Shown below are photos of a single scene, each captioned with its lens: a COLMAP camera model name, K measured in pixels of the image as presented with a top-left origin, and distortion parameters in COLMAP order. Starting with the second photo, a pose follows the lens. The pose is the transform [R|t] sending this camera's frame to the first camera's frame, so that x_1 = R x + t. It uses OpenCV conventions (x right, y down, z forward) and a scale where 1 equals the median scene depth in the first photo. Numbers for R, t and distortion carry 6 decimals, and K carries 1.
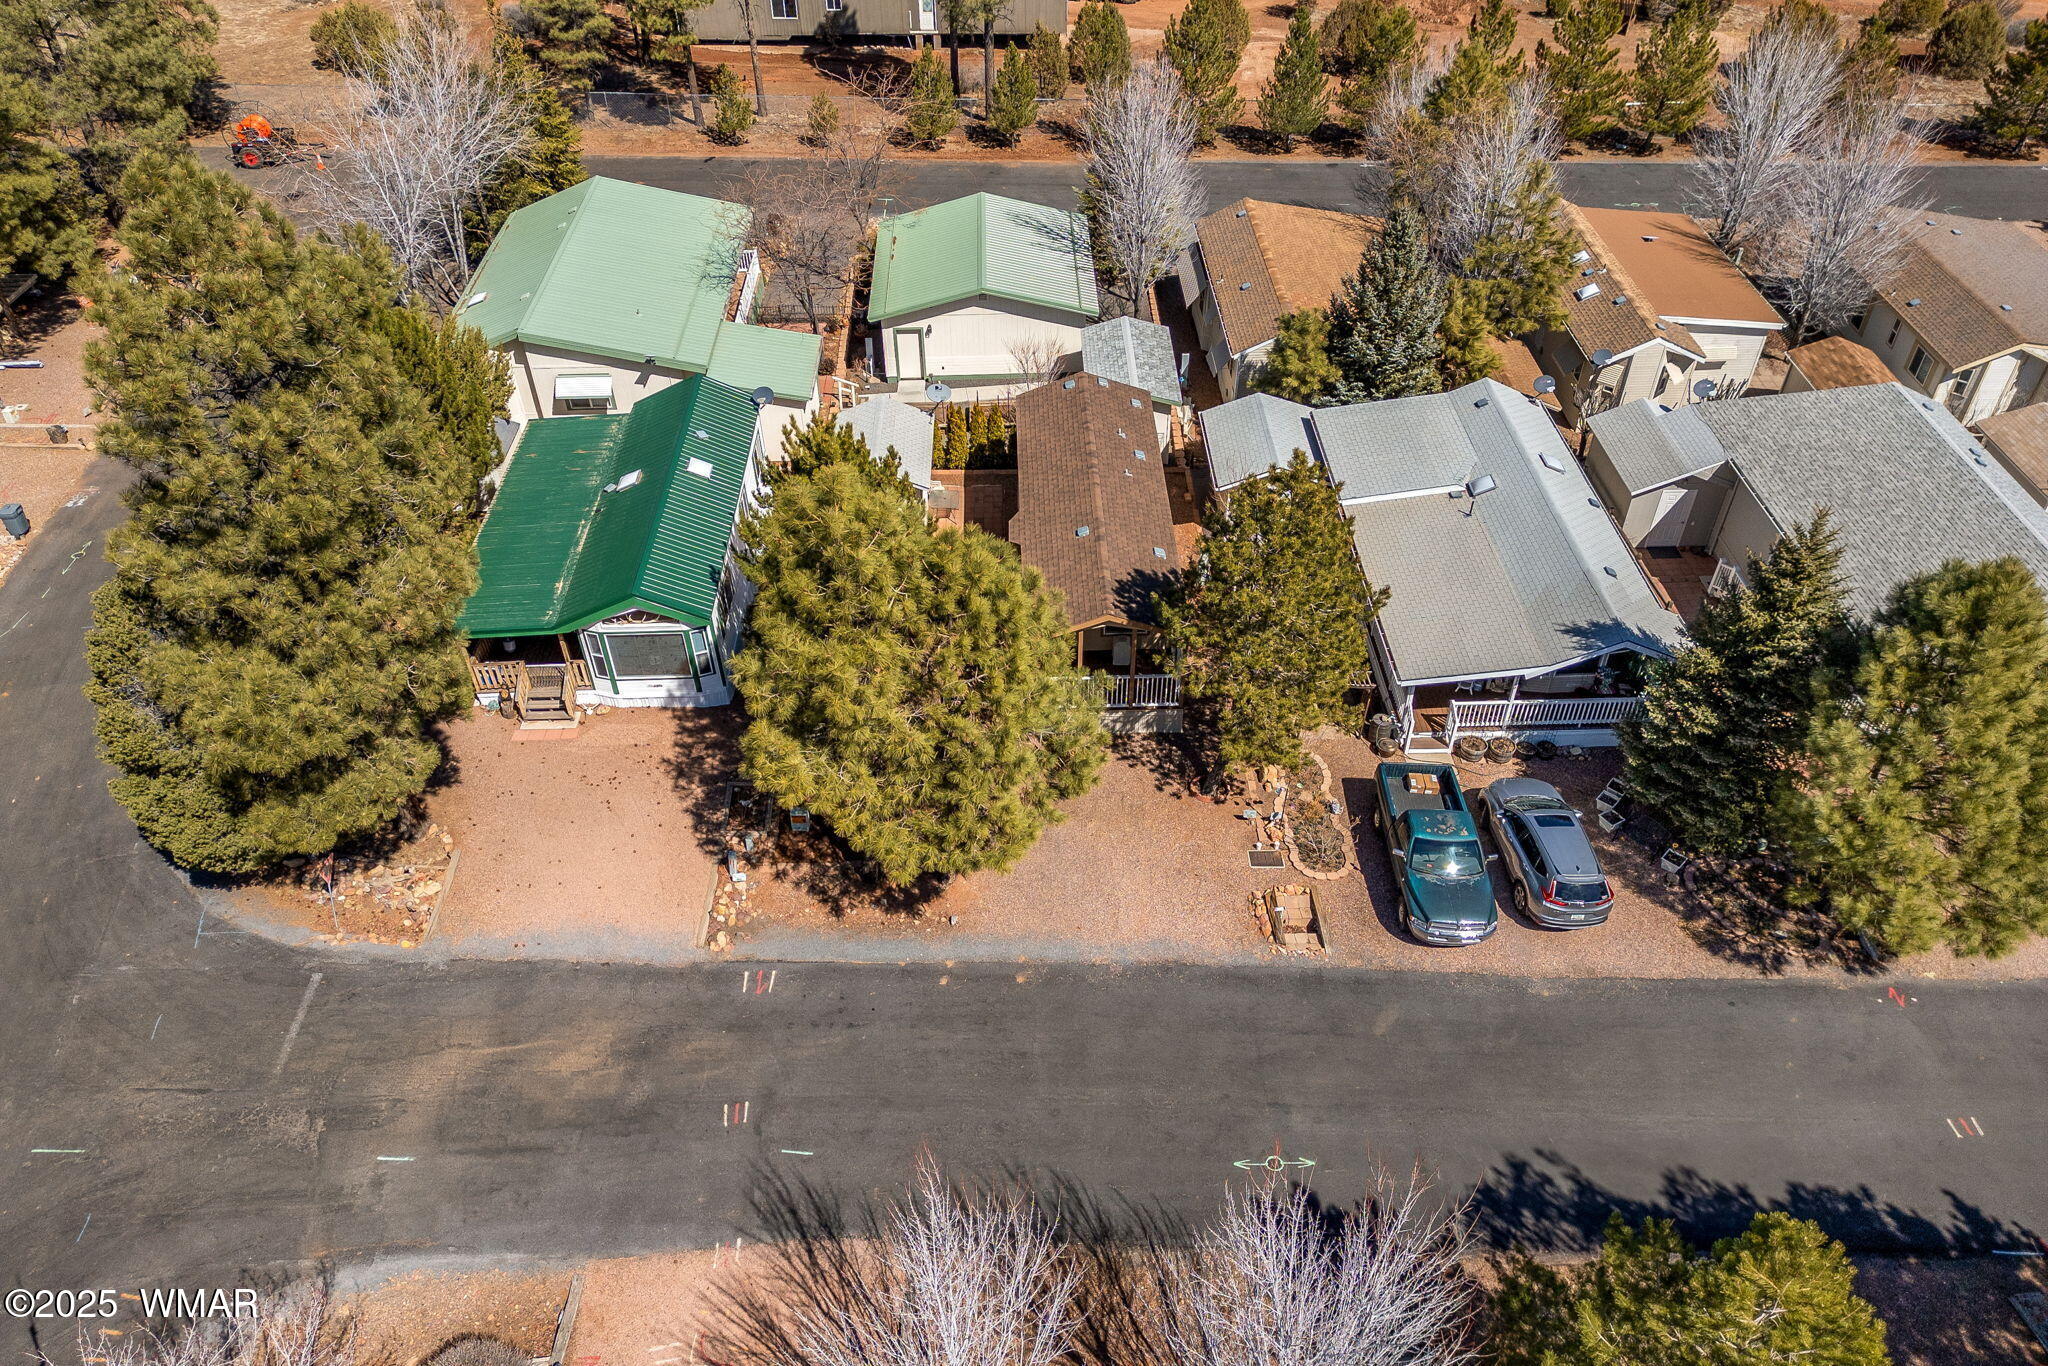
lens RADIAL K [[1497.7, 0, 1026.7], [0, 1497.7, 720.0], [0, 0, 1]] dist [-0.006049, -0.001108]
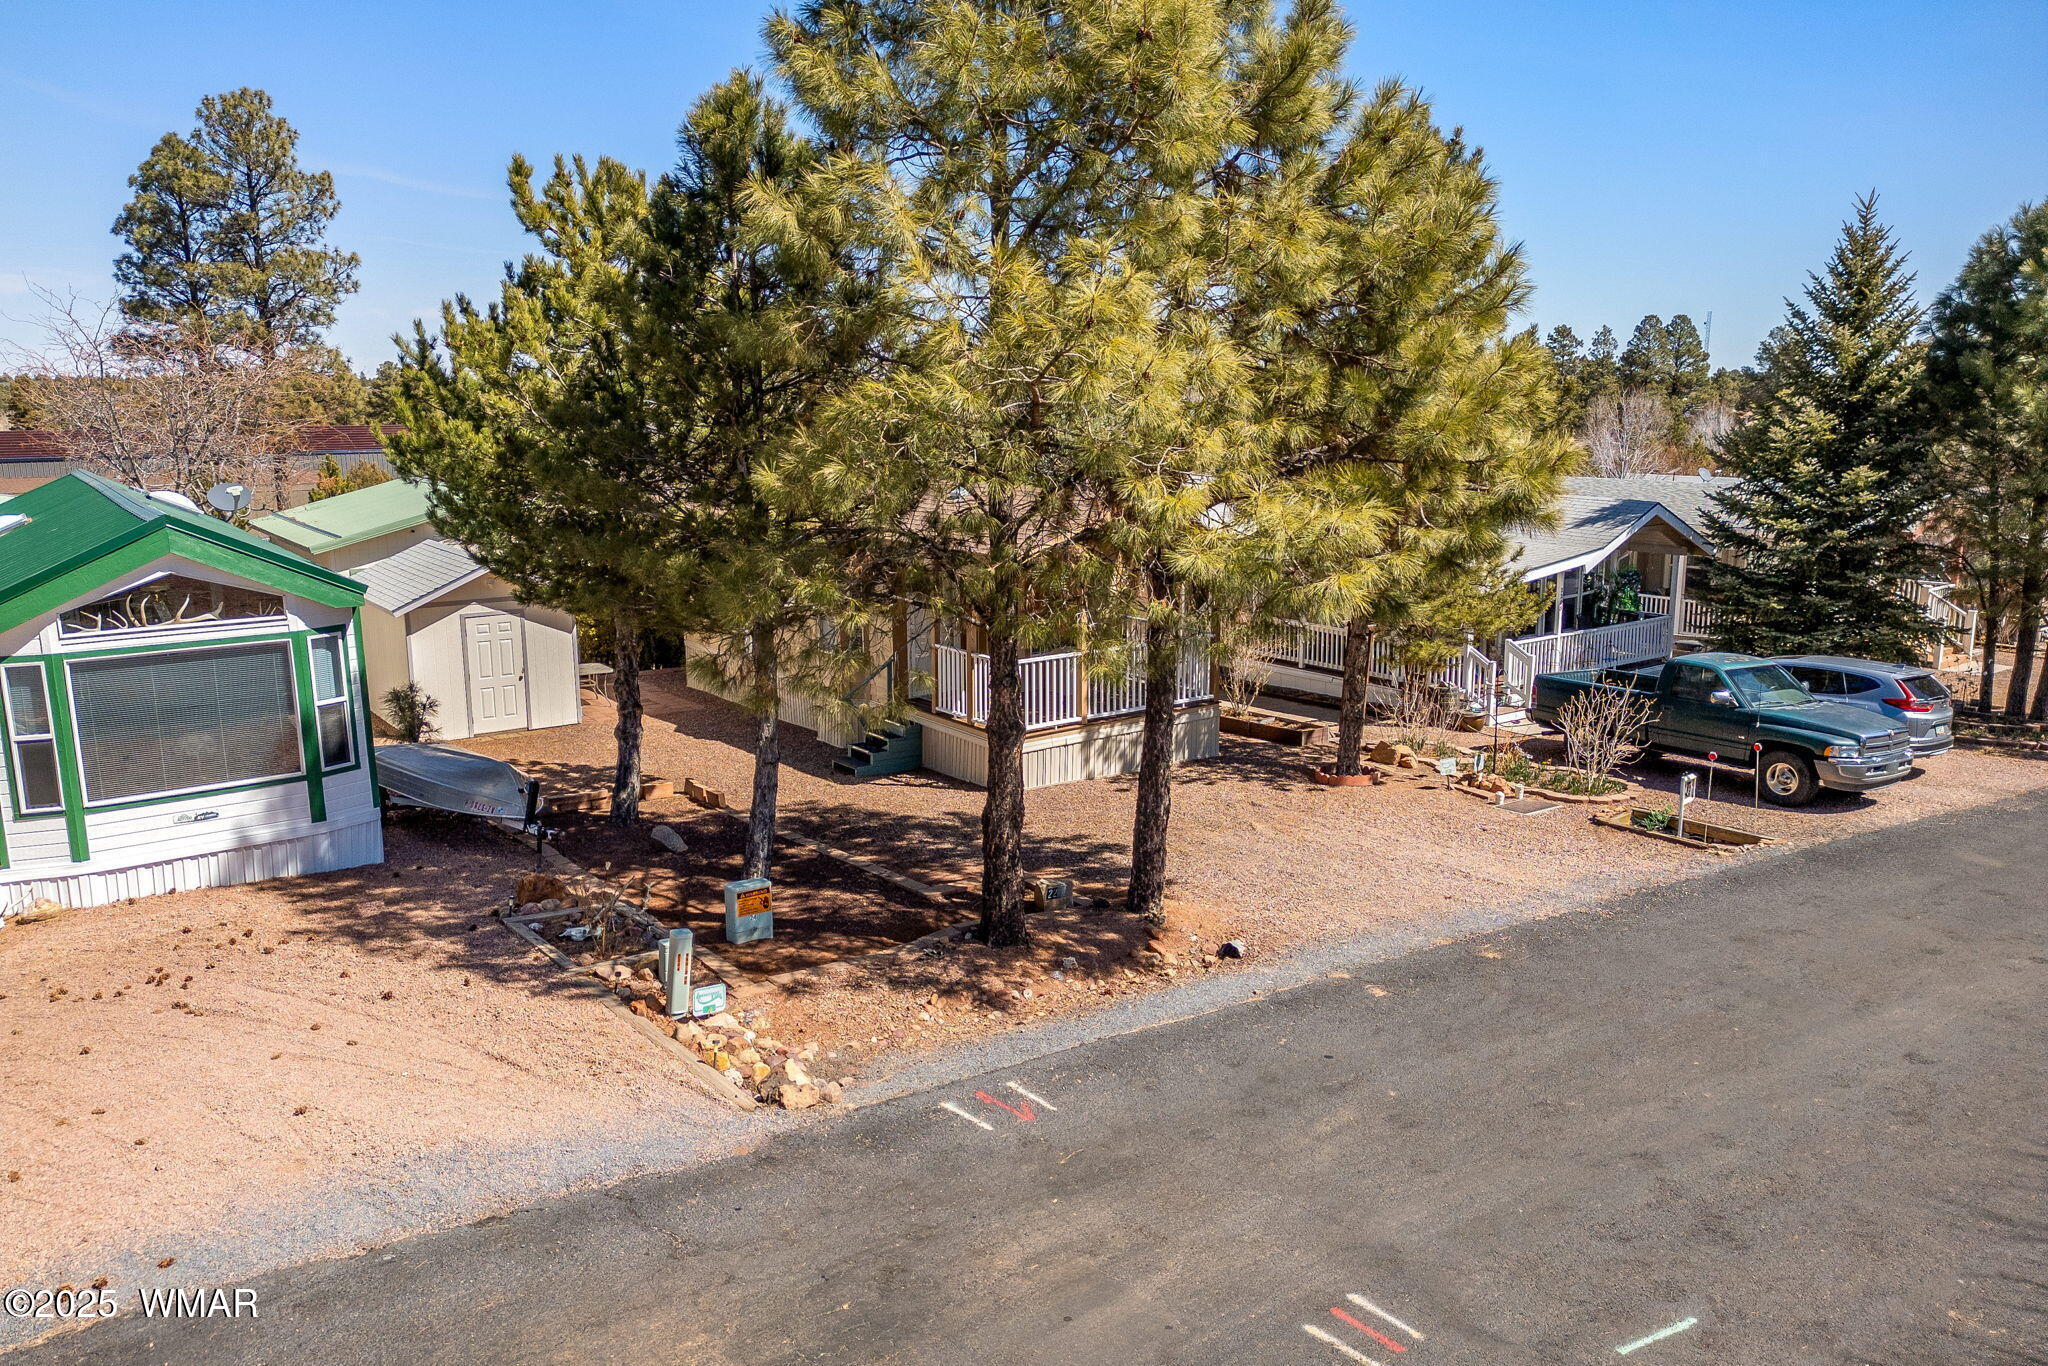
lens RADIAL K [[1510.1, 0, 1024.0], [0, 1510.1, 683.0], [0, 0, 1]] dist [0.018284, 0.000675]
pose [[0.811956, -0.109530, 0.573350, -0.311127], [0.402248, 0.816773, -0.413616, 0.209870], [-0.422993, 0.566467, 0.707242, 0.634621]]
